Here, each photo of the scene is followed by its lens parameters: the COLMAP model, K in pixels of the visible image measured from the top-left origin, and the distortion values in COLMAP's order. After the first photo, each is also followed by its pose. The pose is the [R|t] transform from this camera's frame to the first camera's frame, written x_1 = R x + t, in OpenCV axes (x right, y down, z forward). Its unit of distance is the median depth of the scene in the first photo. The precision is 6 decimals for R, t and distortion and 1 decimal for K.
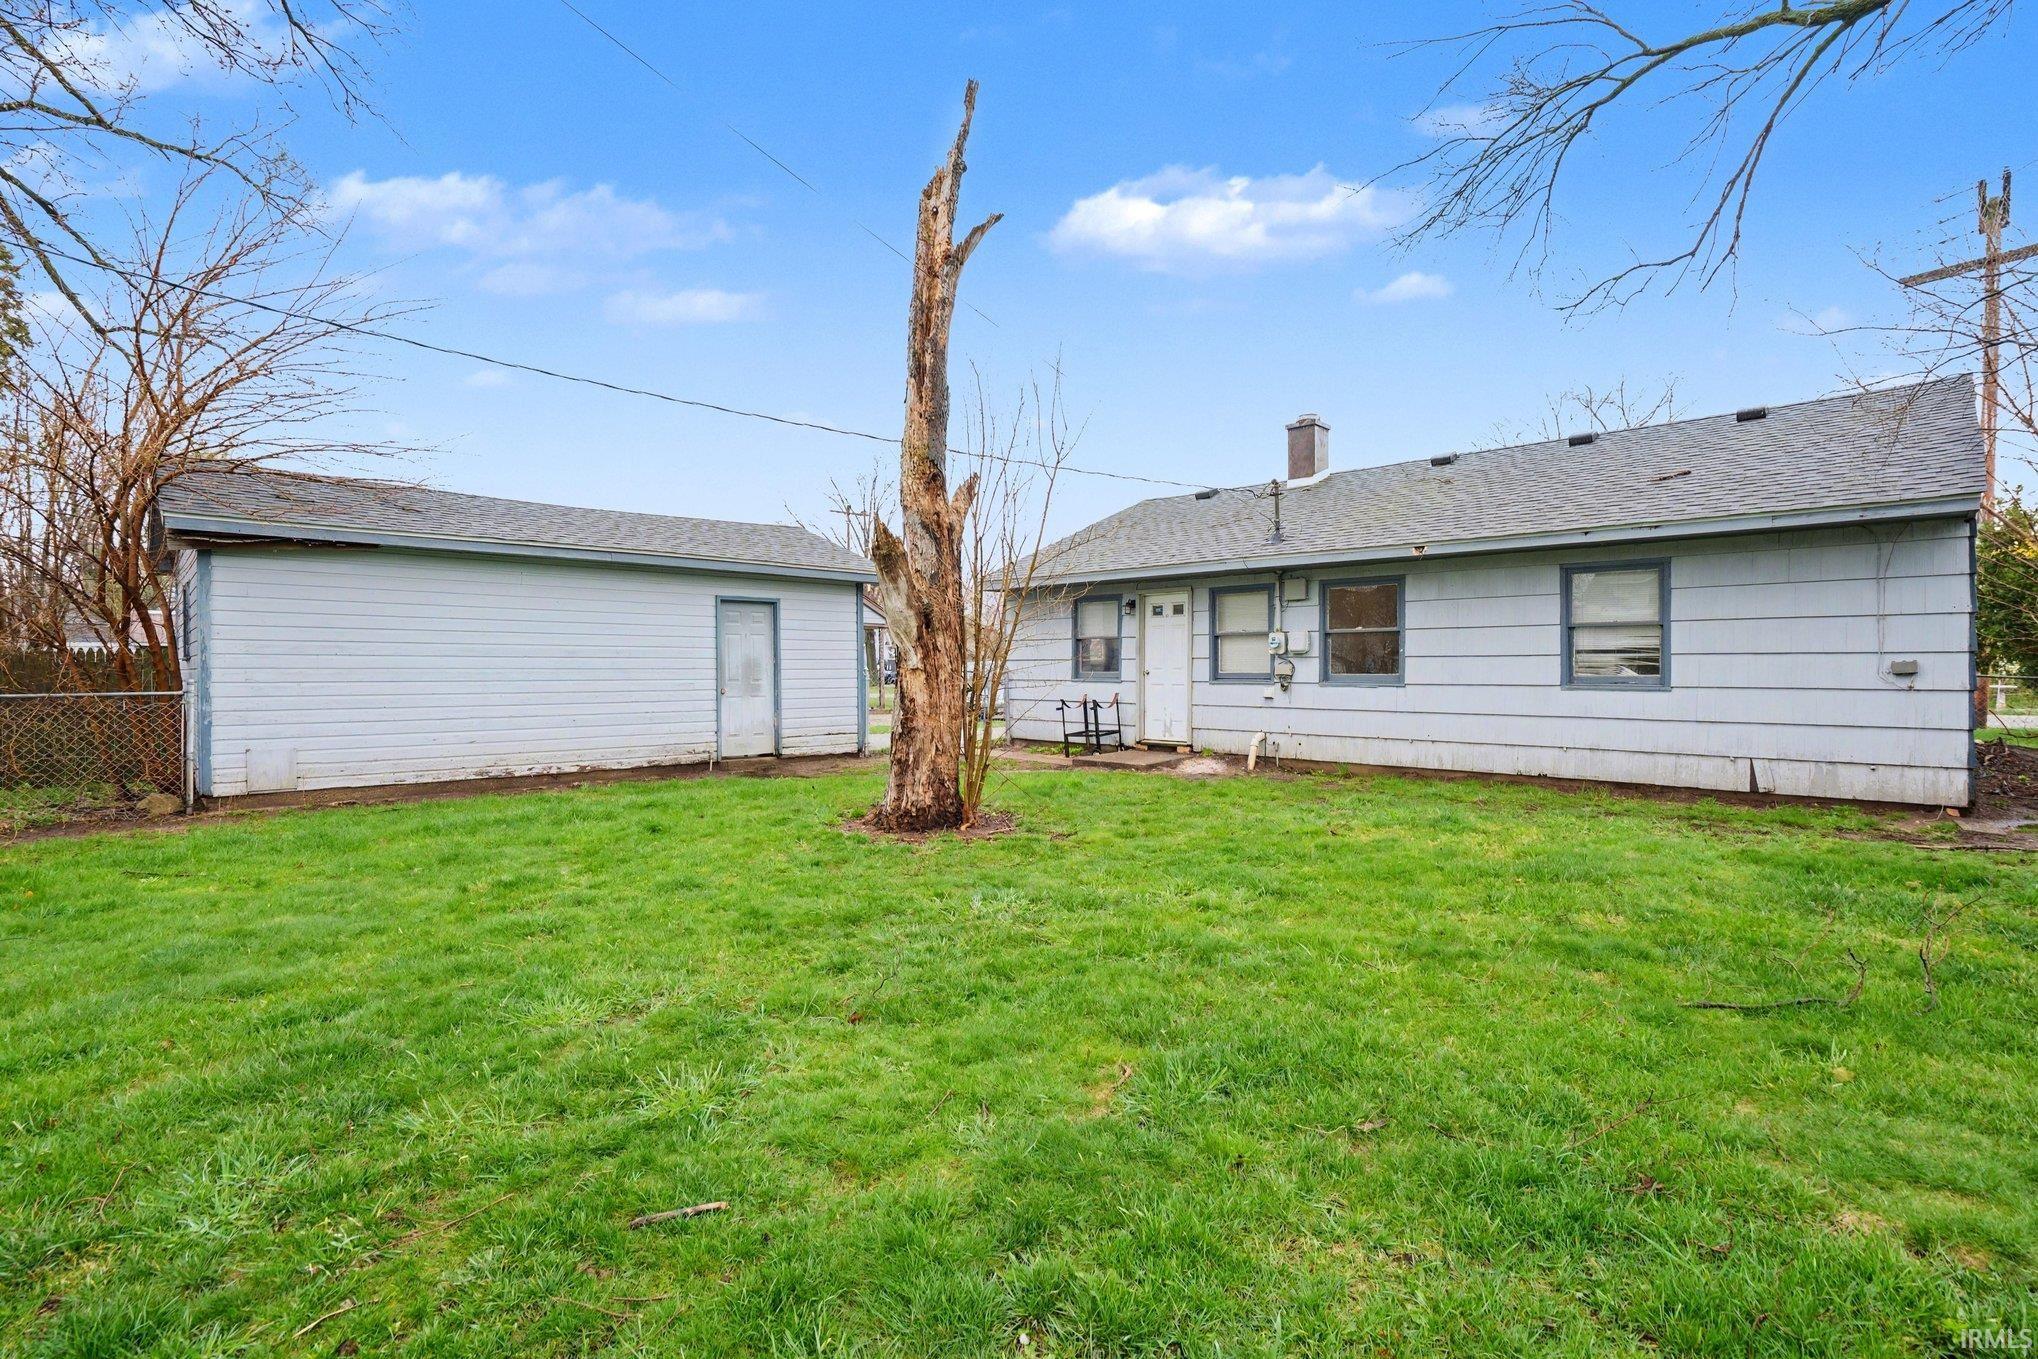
lens RADIAL K [[977.4, 0, 1019.0], [0, 977.4, 679.5], [0, 0, 1]] dist [-0.022848, -0.000154]
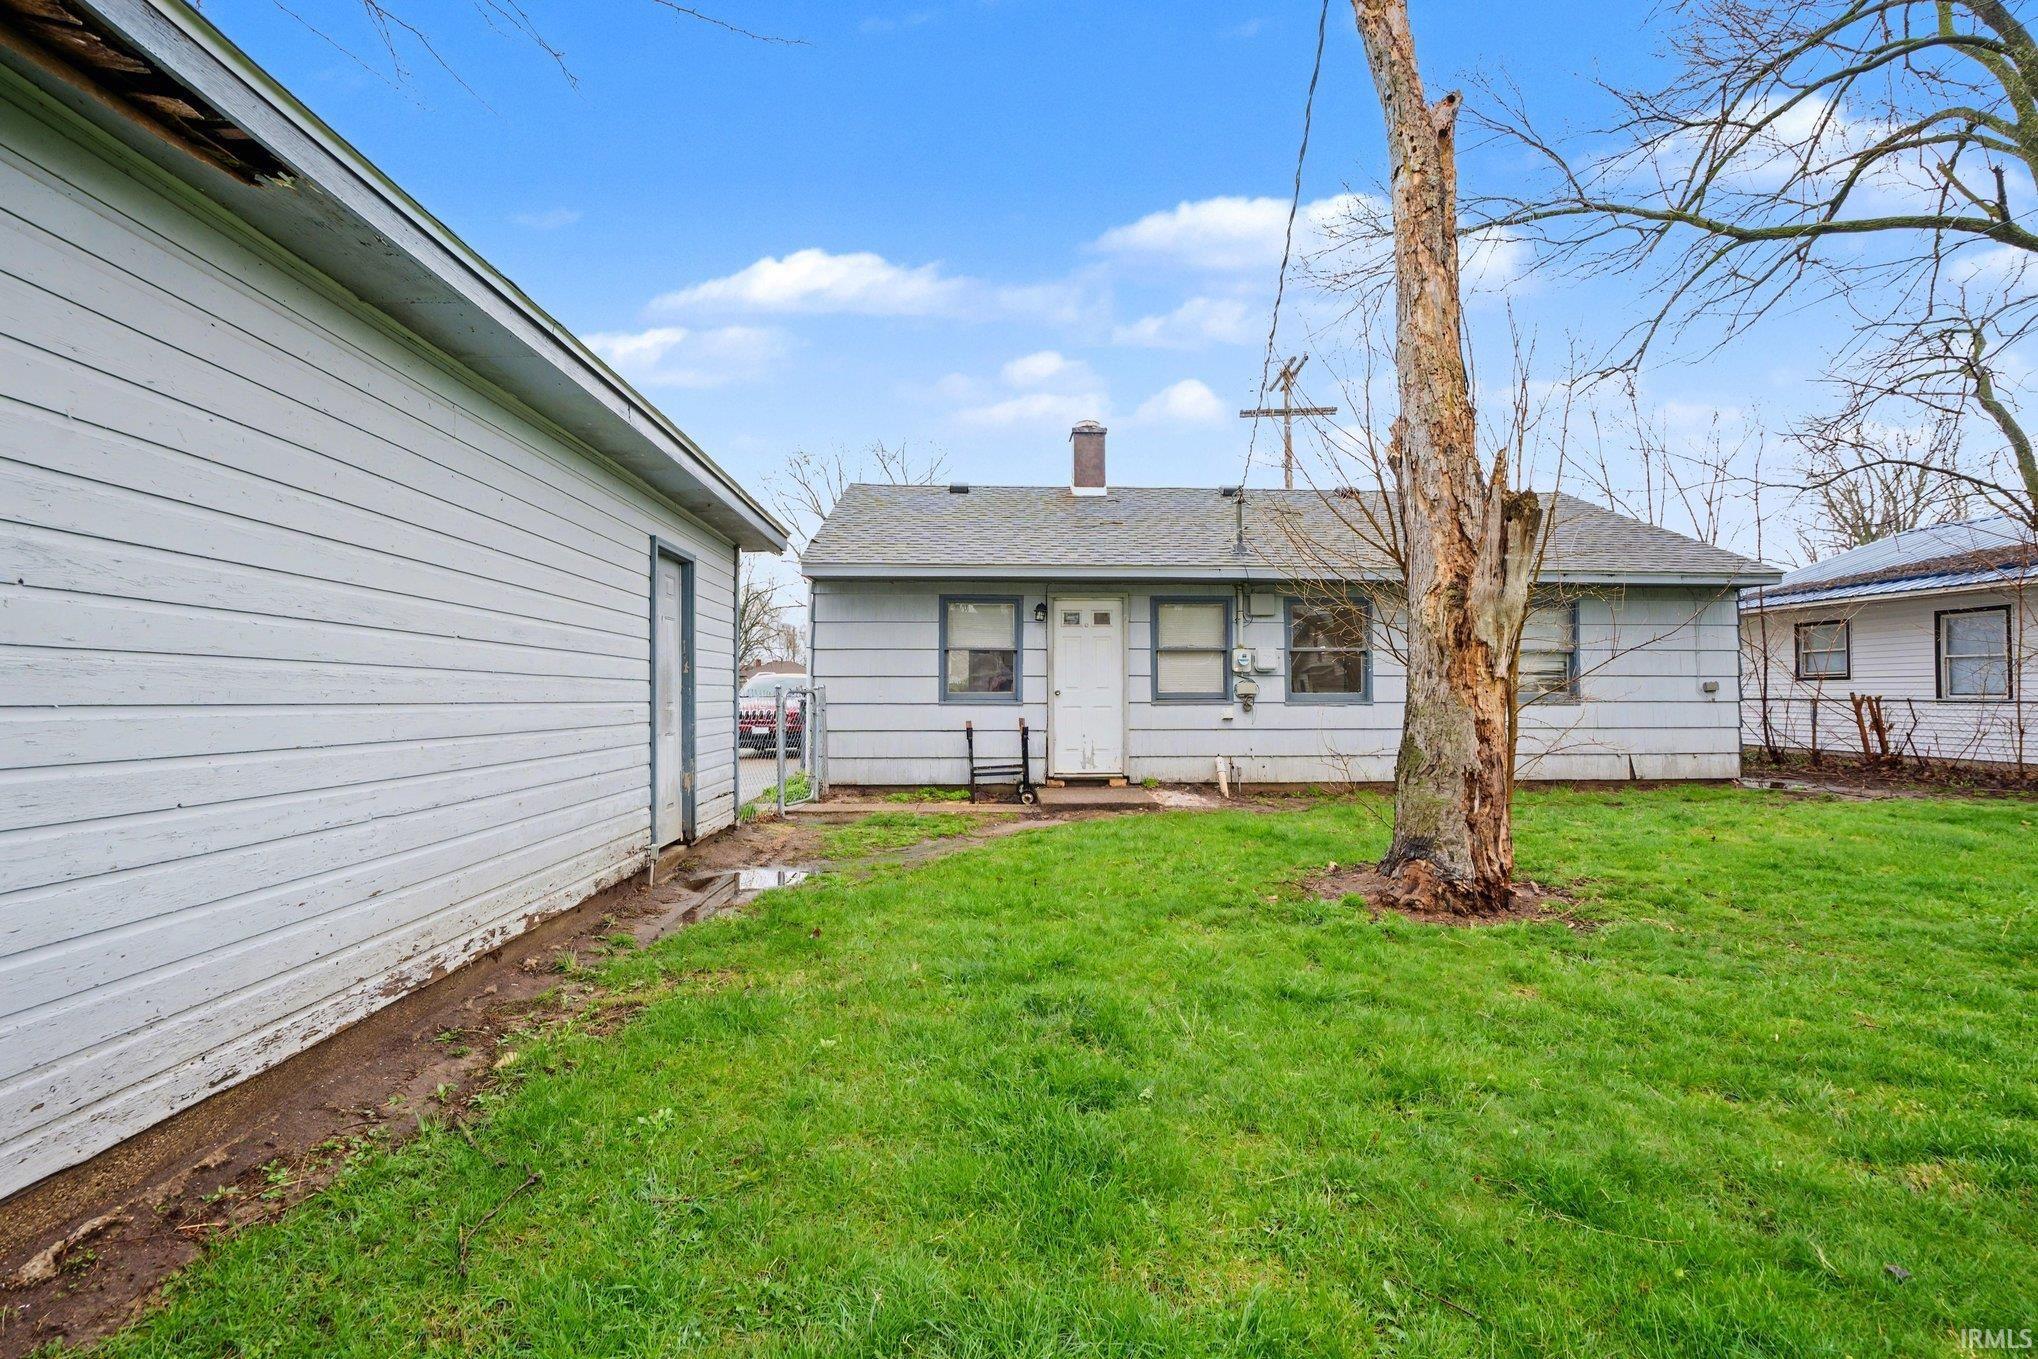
lens RADIAL K [[941.6, 0, 1019.0], [0, 941.6, 679.5], [0, 0, 1]] dist [-0.037237, 0.000219]
pose [[0.664518, 0.006411, 0.747245, -0.516241], [0.008978, 0.999823, -0.016562, -0.005499], [-0.747218, 0.017715, 0.664343, 0.524938]]
